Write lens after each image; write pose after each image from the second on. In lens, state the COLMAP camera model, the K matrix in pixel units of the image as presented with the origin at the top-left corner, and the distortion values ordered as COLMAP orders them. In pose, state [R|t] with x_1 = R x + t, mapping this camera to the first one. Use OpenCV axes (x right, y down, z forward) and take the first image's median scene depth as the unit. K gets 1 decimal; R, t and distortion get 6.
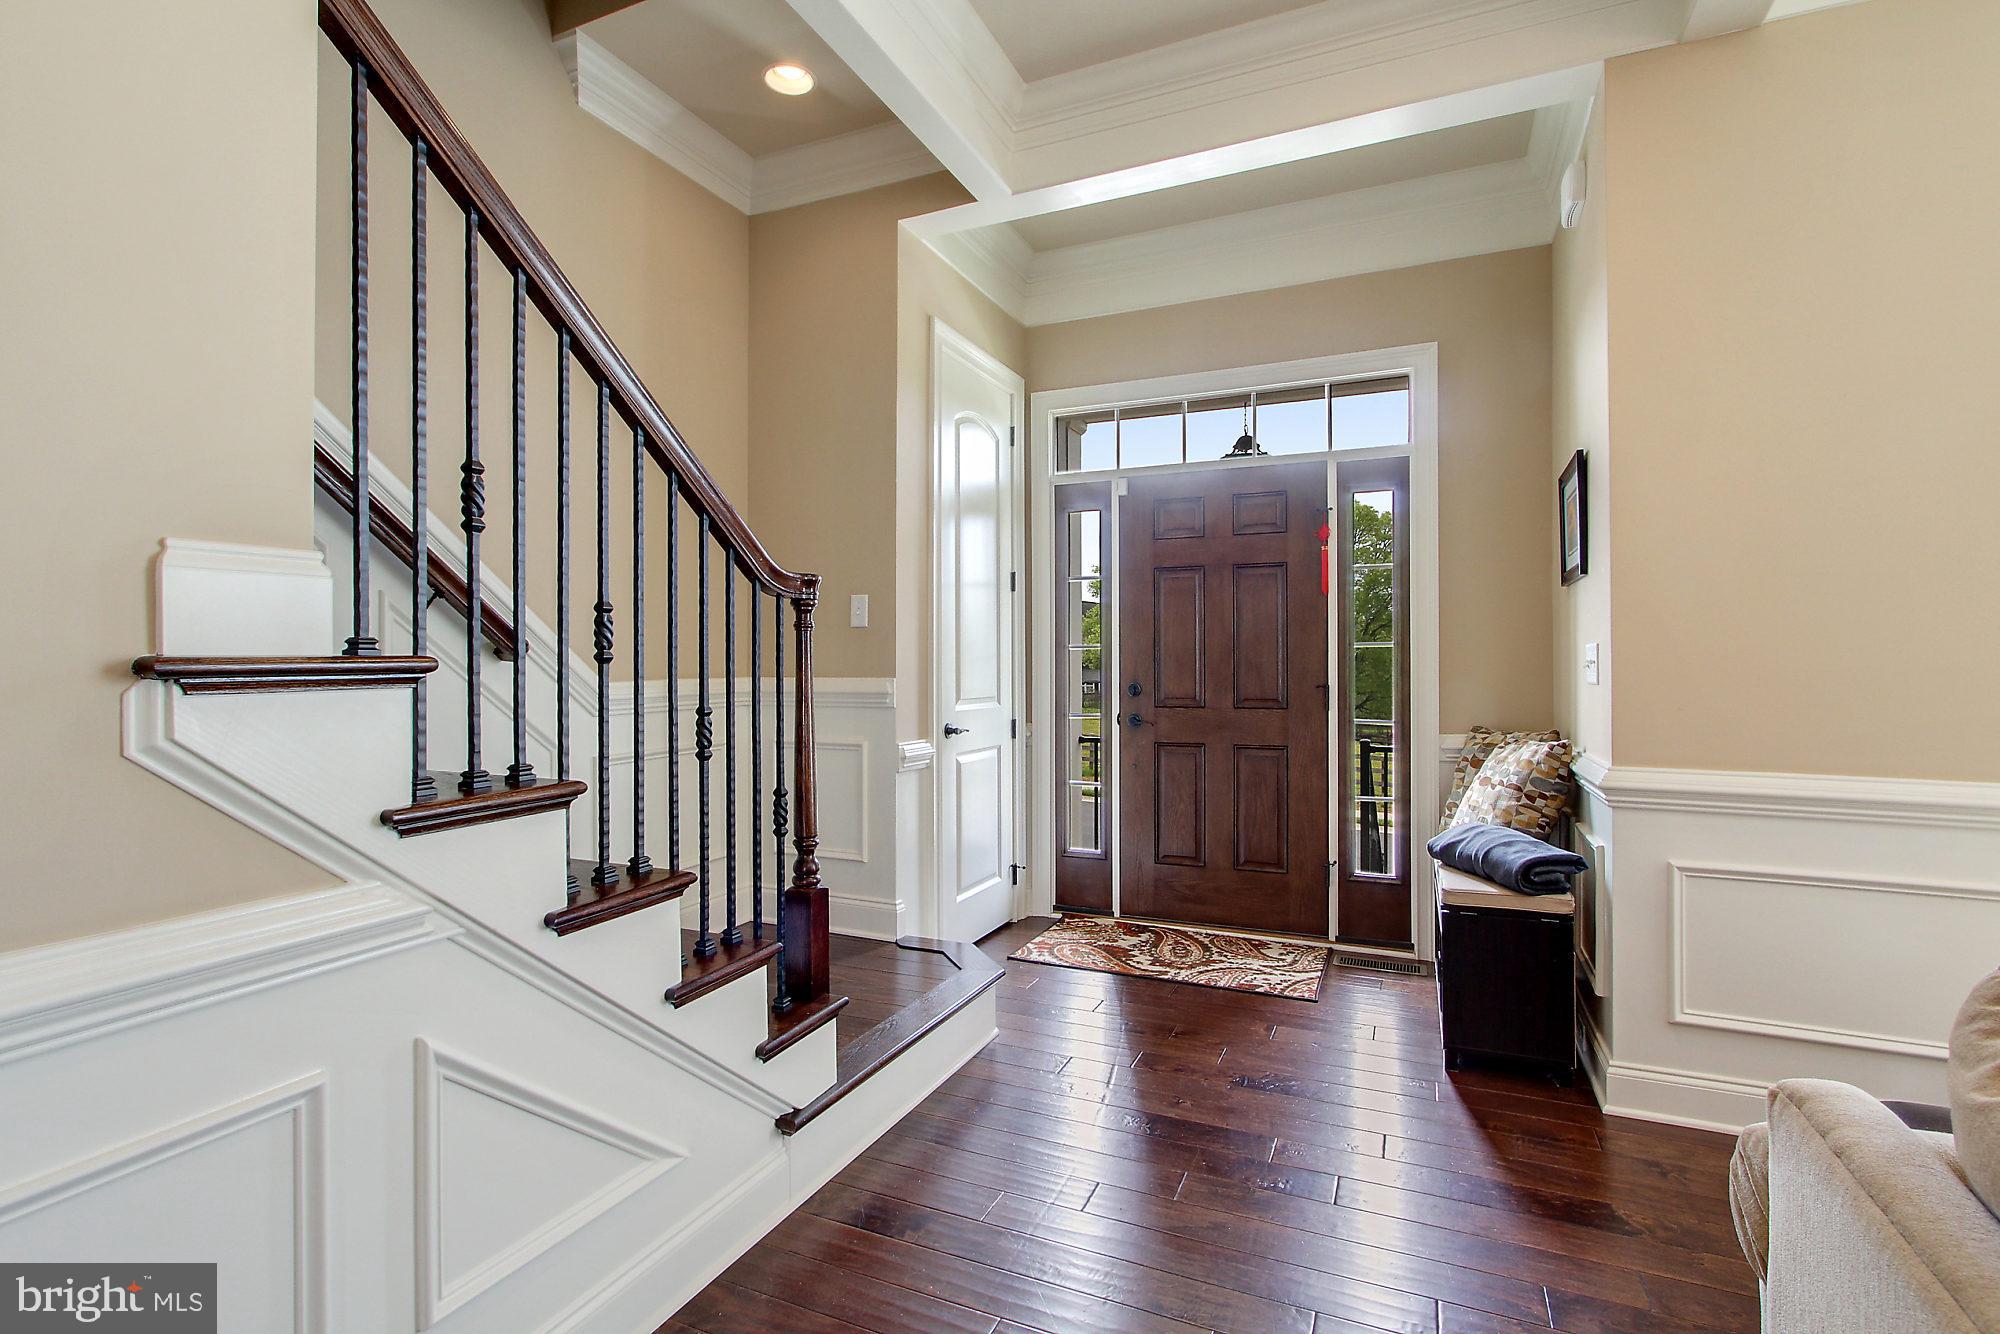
lens RADIAL K [[947.8, 0, 996.2], [0, 947.8, 670.0], [0, 0, 1]] dist [-0.018723, 0.000187]
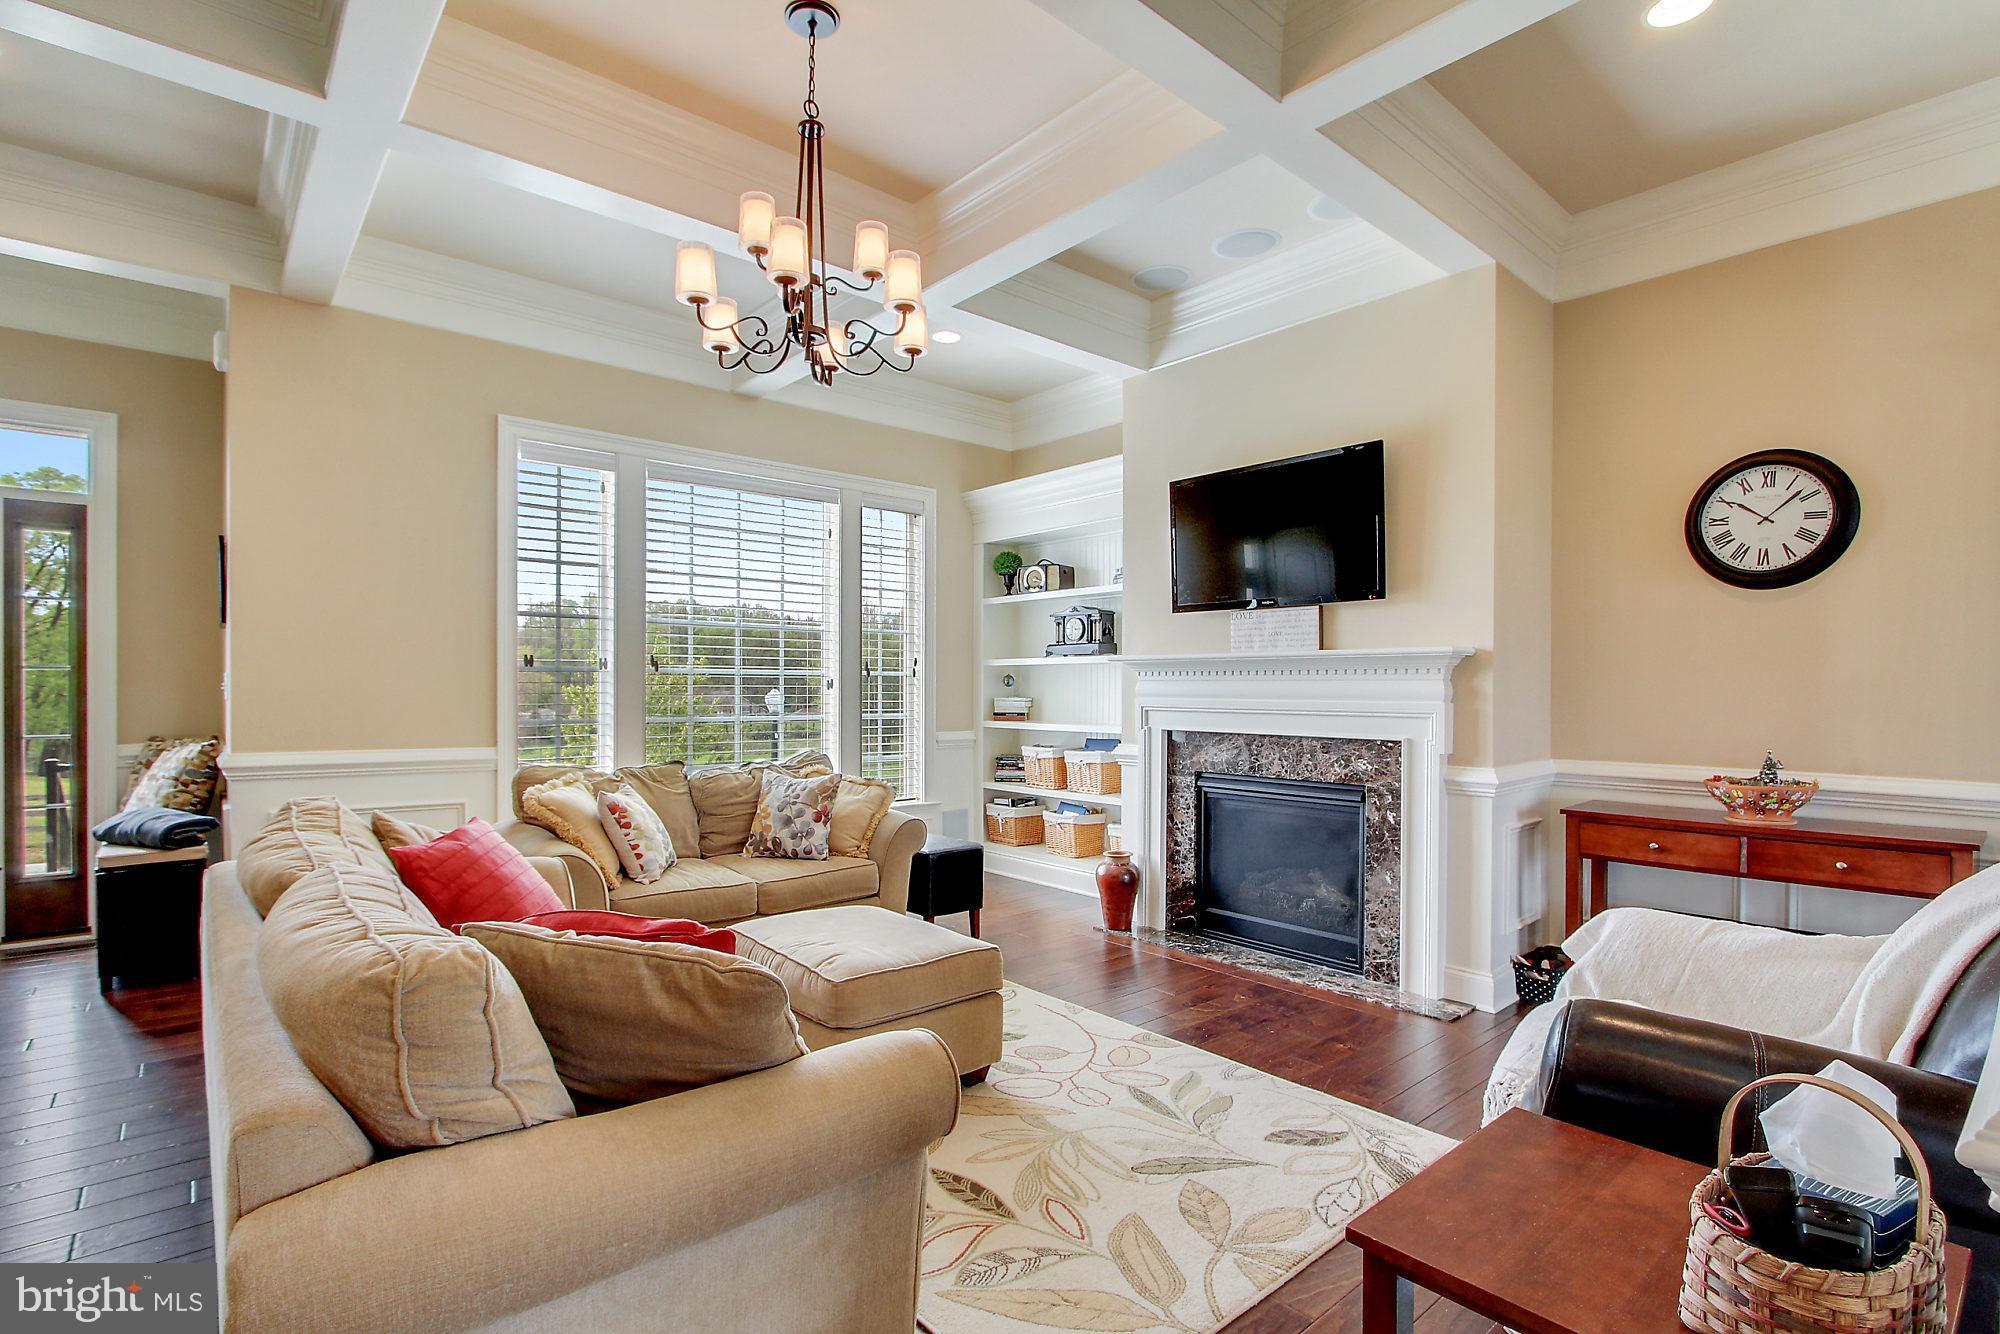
lens RADIAL K [[947.8, 0, 999.9], [0, 947.8, 685.6], [0, 0, 1]] dist [-0.018723, 0.000187]
pose [[0.424157, 0.000042, 0.905589, -0.149815], [0.000864, 1.000000, -0.000451, -0.005194], [-0.905588, 0.000974, 0.424157, -0.621406]]
